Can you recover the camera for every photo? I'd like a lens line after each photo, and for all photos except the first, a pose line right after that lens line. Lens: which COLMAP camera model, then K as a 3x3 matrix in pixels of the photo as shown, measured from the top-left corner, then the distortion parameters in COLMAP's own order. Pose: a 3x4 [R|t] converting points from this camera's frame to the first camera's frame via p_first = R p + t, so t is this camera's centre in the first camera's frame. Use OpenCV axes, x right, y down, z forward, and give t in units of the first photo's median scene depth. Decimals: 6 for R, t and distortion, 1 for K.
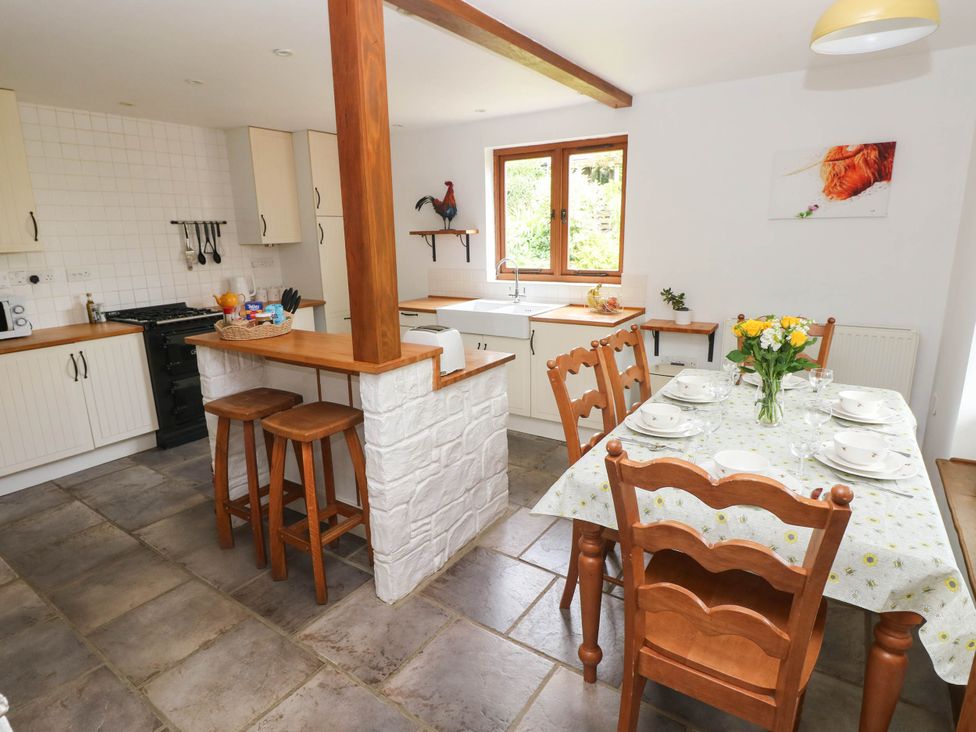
lens RADIAL K [[549.2, 0, 487.7], [0, 549.2, 362.8], [0, 0, 1]] dist [-0.005383, -0.003536]
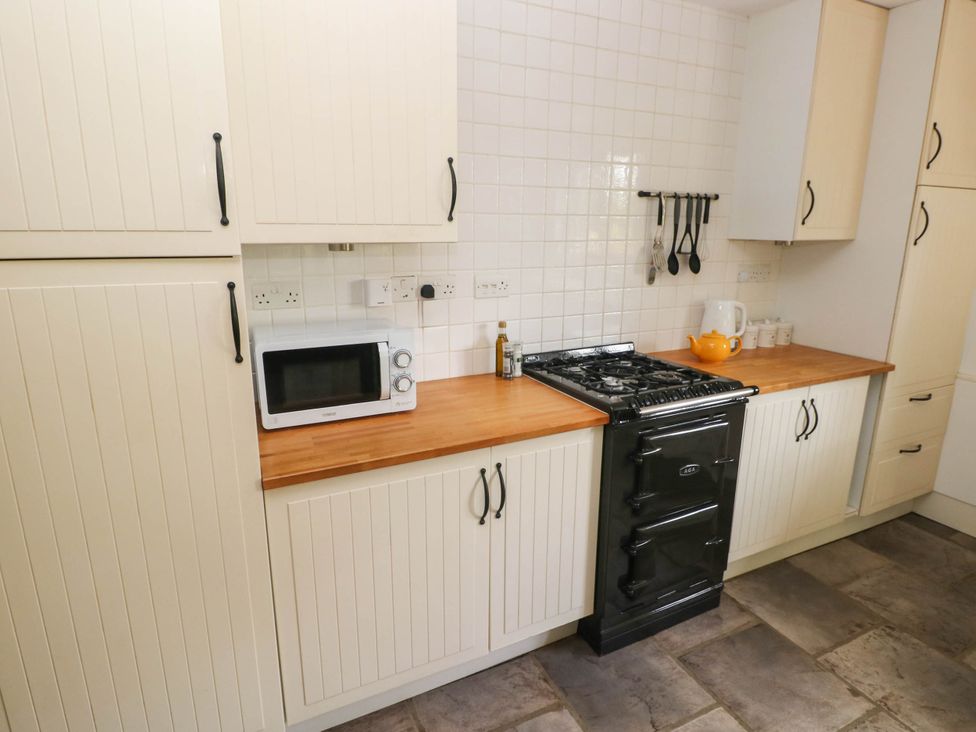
lens RADIAL K [[549.2, 0, 488.0], [0, 549.2, 363.9], [0, 0, 1]] dist [-0.005383, -0.003536]
pose [[0.873457, 0.145801, -0.464560, -0.476753], [-0.137530, 0.989139, 0.051856, -0.110110], [0.467075, 0.018597, 0.884022, 0.507914]]
